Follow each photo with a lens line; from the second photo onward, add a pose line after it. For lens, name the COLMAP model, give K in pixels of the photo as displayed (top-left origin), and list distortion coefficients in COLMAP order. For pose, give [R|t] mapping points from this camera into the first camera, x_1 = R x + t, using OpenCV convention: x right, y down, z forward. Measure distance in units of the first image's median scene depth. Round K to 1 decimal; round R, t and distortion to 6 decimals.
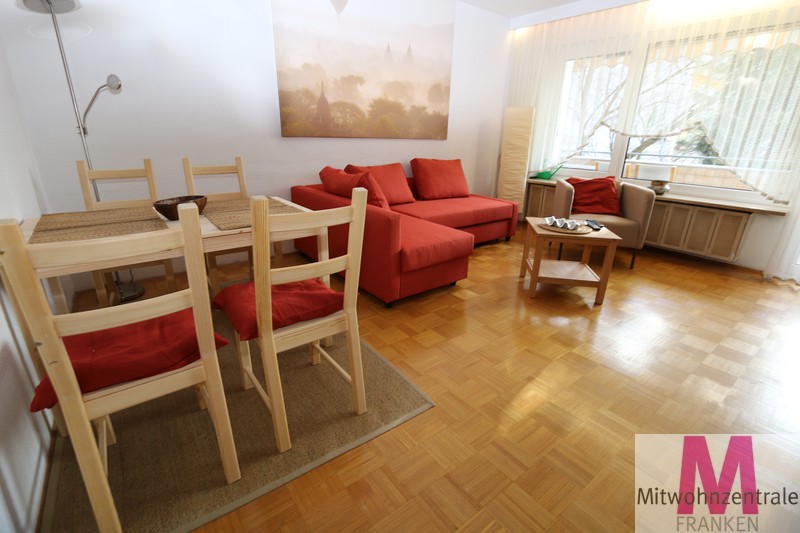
lens RADIAL K [[371.3, 0, 400.1], [0, 371.3, 265.5], [0, 0, 1]] dist [-0.003765, -0.000795]
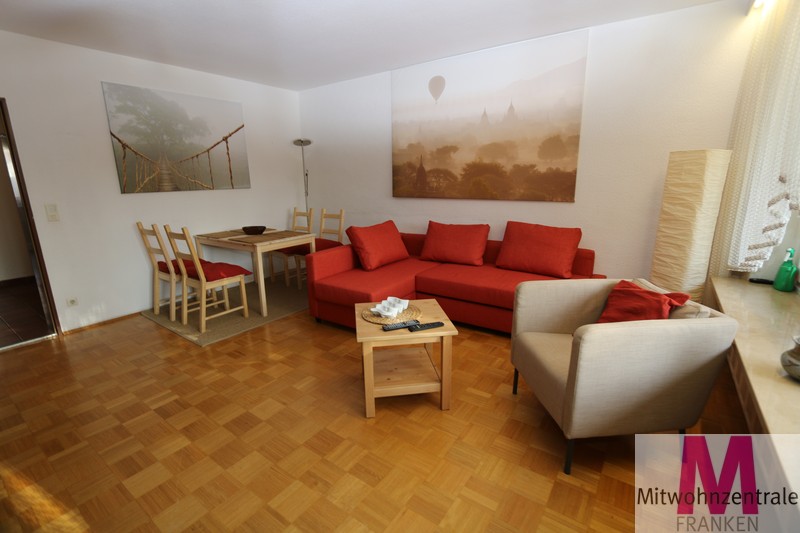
lens RADIAL K [[371.3, 0, 400.9], [0, 371.3, 267.7], [0, 0, 1]] dist [-0.003765, -0.000795]
pose [[0.302912, 0.202645, -0.931225, 0.917045], [-0.297837, 0.948318, 0.109483, -0.226422], [0.905283, 0.244189, 0.347612, 0.534964]]
